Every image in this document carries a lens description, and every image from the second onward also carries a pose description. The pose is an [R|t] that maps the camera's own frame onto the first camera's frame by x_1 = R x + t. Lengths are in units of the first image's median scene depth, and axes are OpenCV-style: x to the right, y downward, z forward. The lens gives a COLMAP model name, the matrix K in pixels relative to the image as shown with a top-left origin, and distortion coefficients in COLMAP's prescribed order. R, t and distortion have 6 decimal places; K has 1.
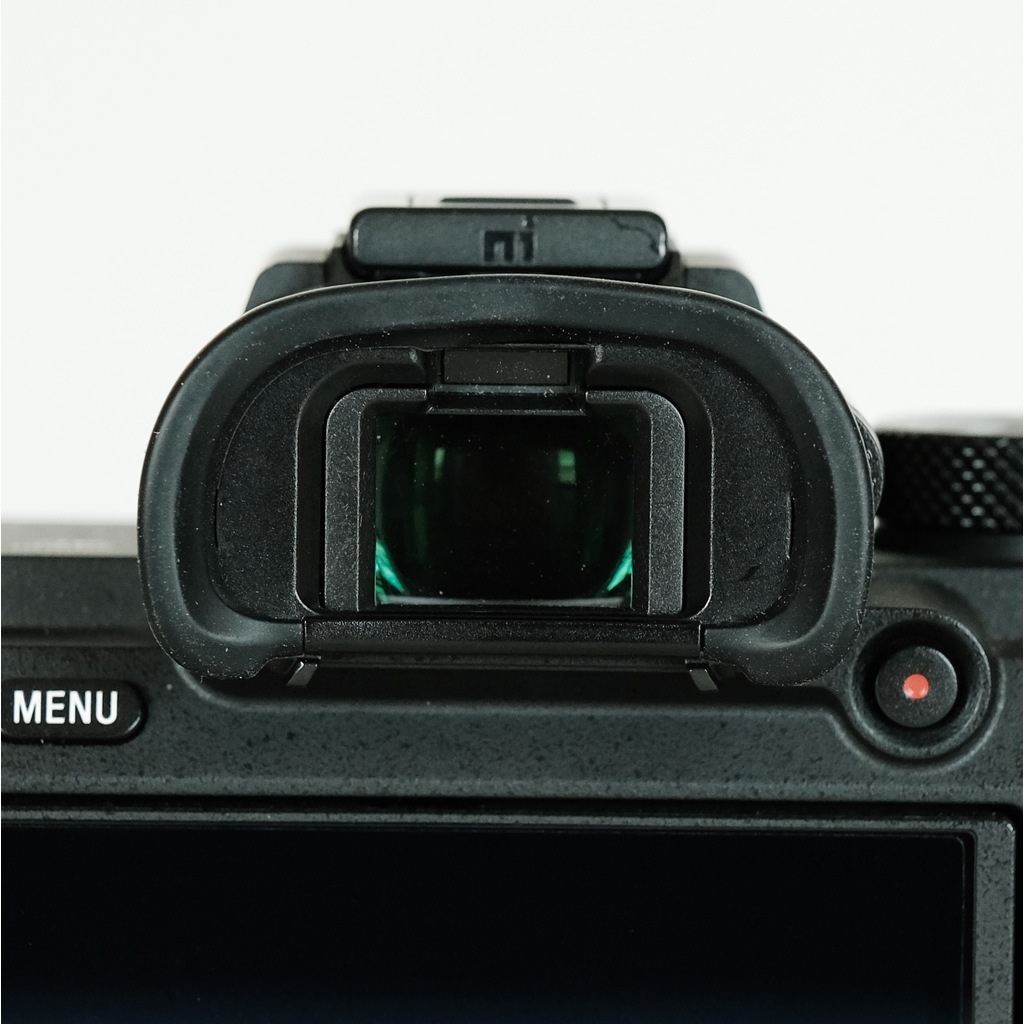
lens RADIAL K [[7252.6, 0, 510.4], [0, 7252.6, 519.3], [0, 0, 1]] dist [0.774420, 0.000000]
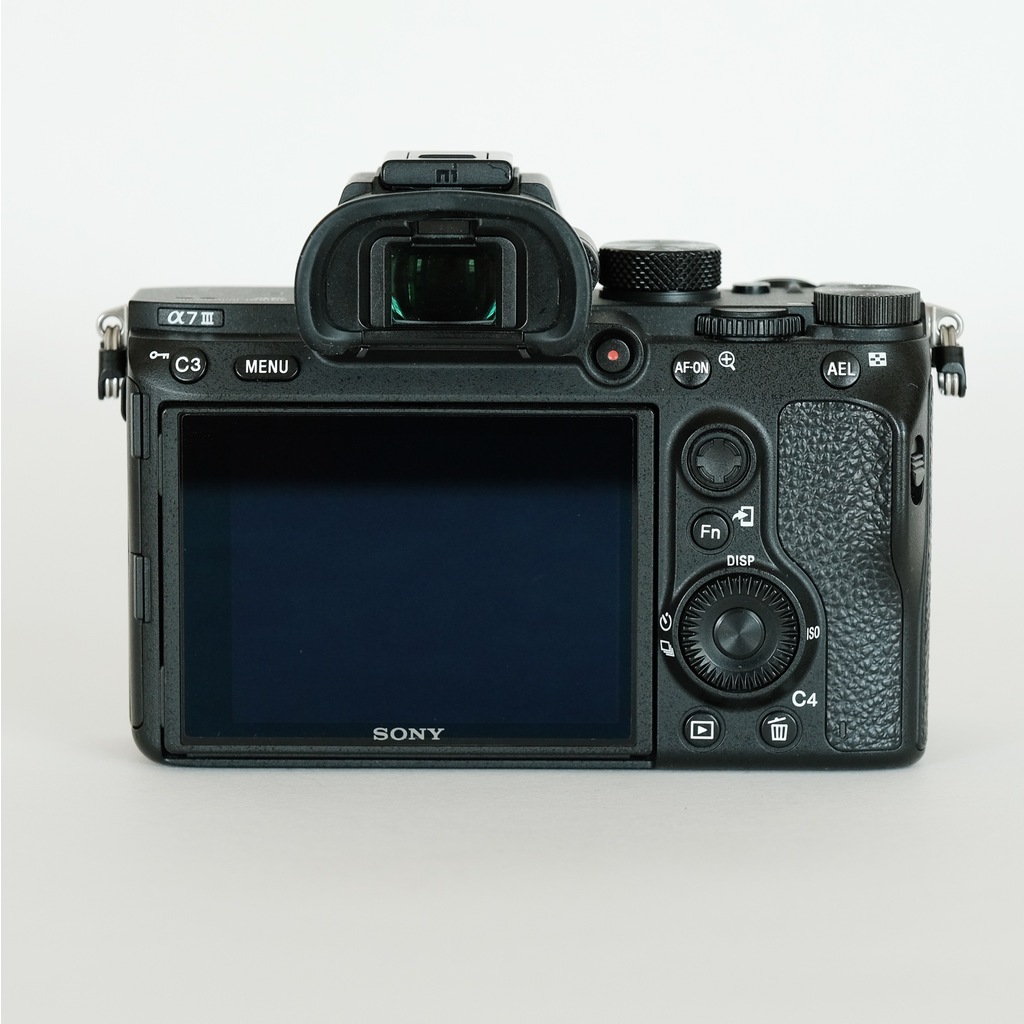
lens RADIAL K [[7252.6, 0, 510.1], [0, 7252.6, 509.1], [0, 0, 1]] dist [0.774420, 0.000000]
pose [[0.998905, -0.005892, -0.046415, 0.134542], [0.008406, 0.998496, 0.054168, -0.058236], [0.046026, -0.054499, 0.997453, -1.447724]]
